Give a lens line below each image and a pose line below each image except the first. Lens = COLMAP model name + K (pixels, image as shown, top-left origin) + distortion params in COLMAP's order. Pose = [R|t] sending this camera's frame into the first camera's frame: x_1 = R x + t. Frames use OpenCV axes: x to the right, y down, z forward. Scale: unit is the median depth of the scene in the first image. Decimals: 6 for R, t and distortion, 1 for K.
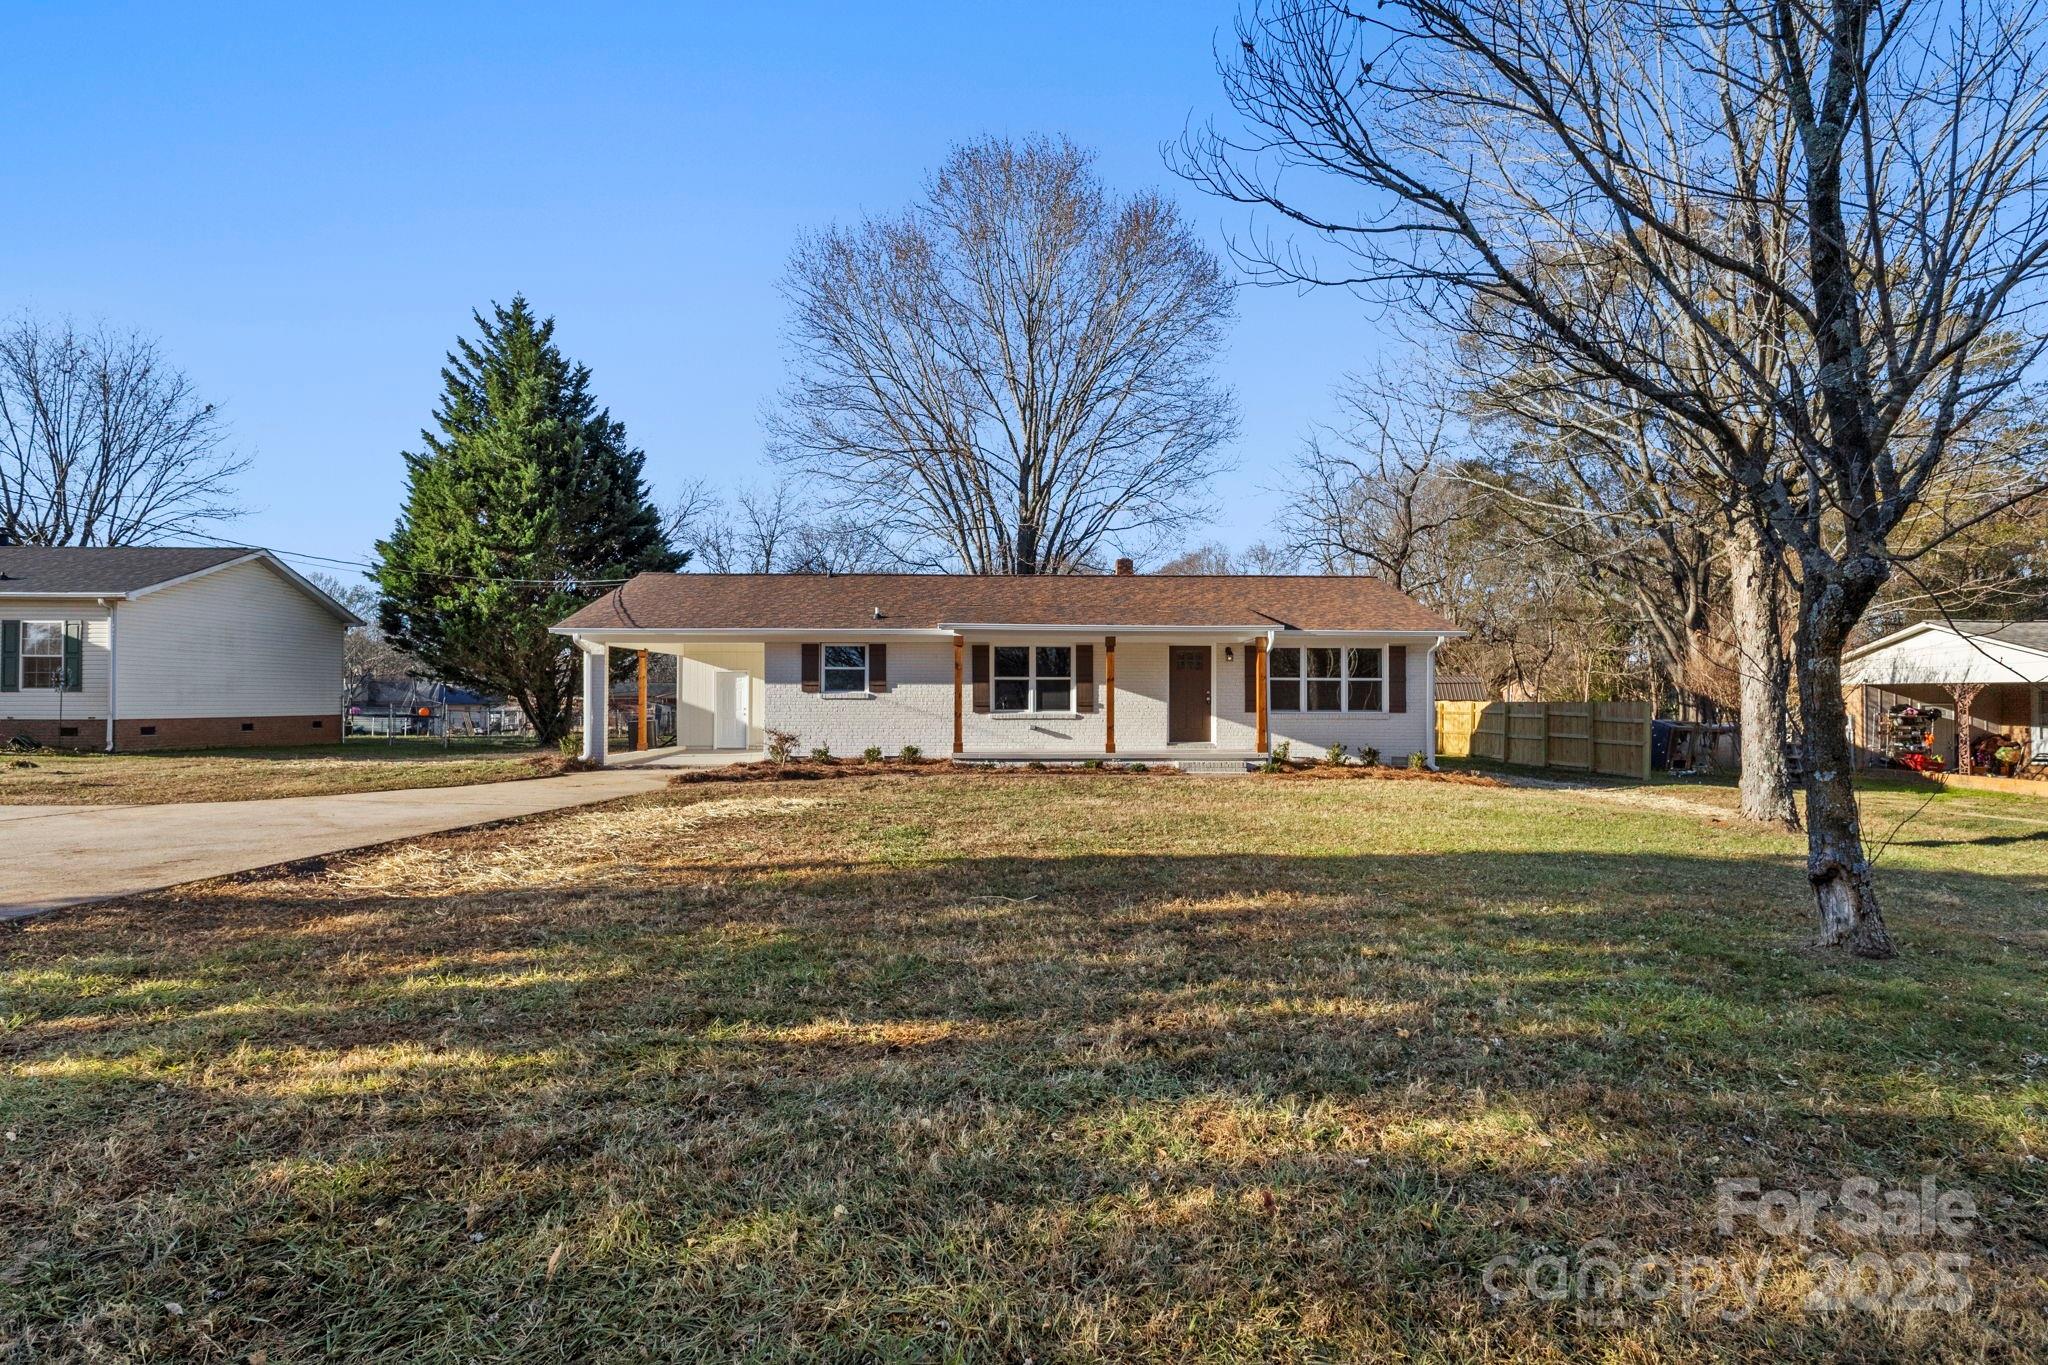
lens RADIAL K [[1257.0, 0, 1016.4], [0, 1257.0, 719.8], [0, 0, 1]] dist [-0.008810, 0.000599]
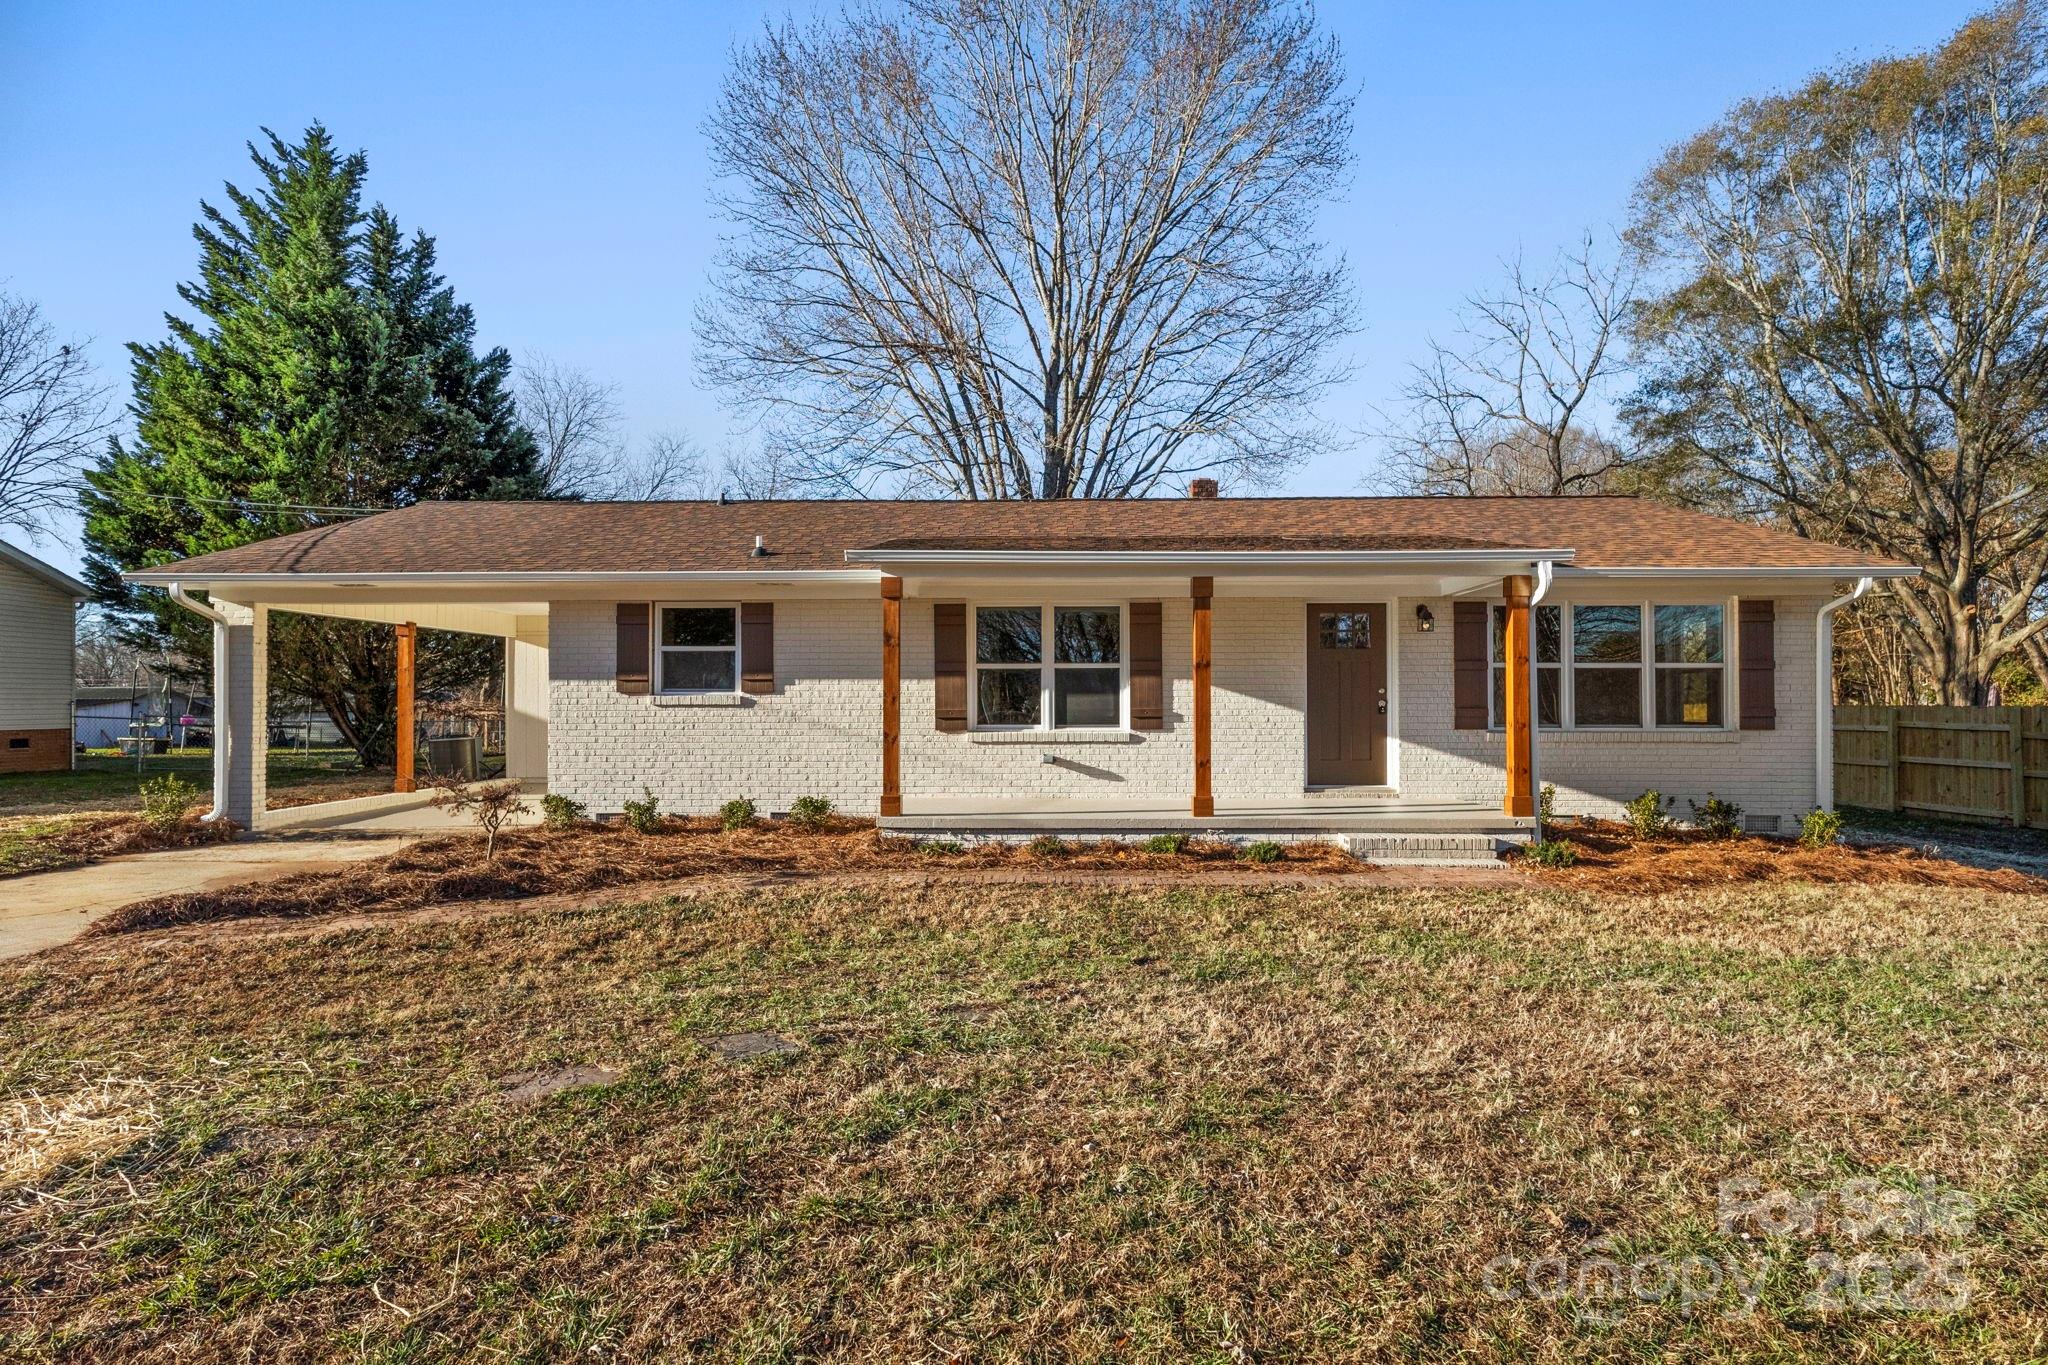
lens RADIAL K [[1221.3, 0, 1035.6], [0, 1221.3, 699.8], [0, 0, 1]] dist [-0.072084, 0.000563]
pose [[0.999732, -0.003007, -0.022972, 0.019255], [0.002594, 0.999835, -0.017982, -0.009497], [0.023022, 0.017917, 0.999574, 0.485853]]
